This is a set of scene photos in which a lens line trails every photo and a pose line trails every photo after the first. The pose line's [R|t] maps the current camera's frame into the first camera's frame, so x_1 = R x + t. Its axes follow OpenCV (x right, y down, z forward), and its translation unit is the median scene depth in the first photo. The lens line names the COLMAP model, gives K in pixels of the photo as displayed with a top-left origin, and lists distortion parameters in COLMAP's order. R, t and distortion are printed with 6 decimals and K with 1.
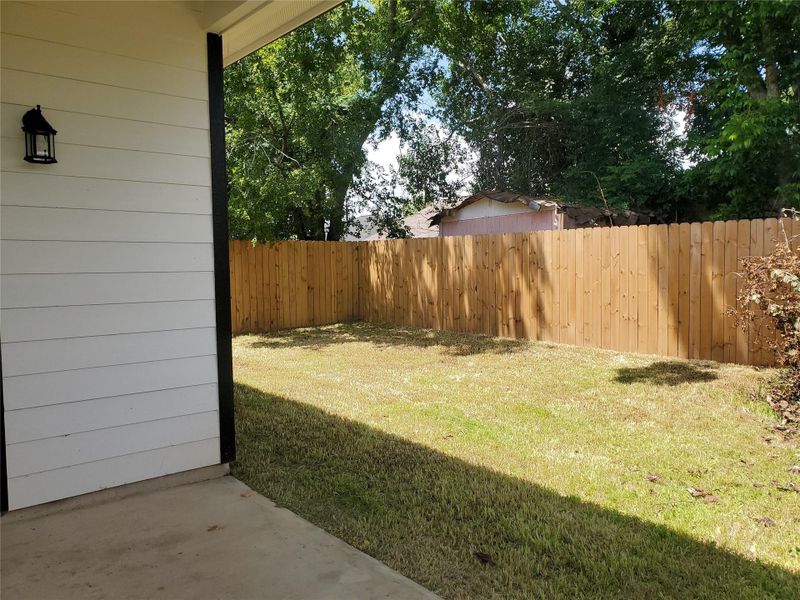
lens RADIAL K [[623.5, 0, 380.4], [0, 623.5, 283.8], [0, 0, 1]] dist [0.041206, -0.013682]
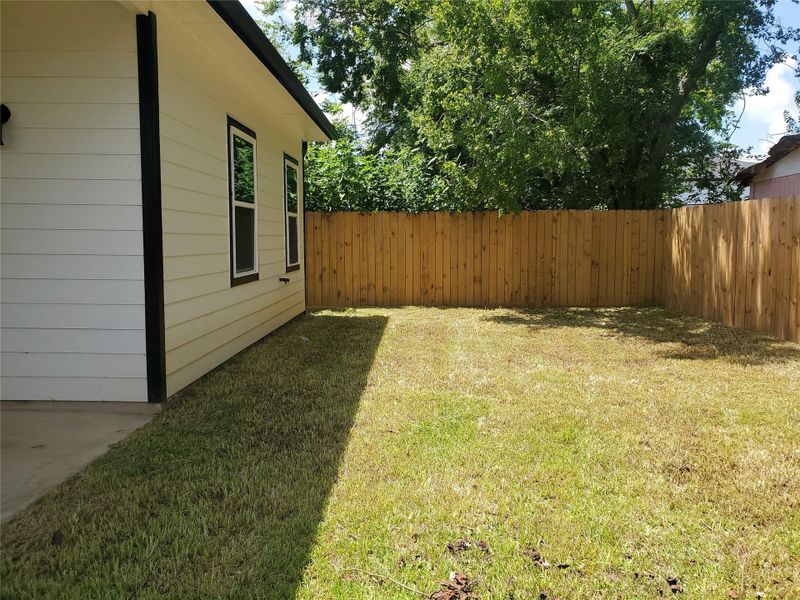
lens RADIAL K [[623.5, 0, 393.4], [0, 623.5, 289.5], [0, 0, 1]] dist [0.041206, -0.013682]
pose [[0.756312, 0.075241, -0.649870, 0.283521], [-0.043403, 0.996947, 0.064914, -0.001961], [0.652770, -0.020889, 0.757268, 0.159025]]
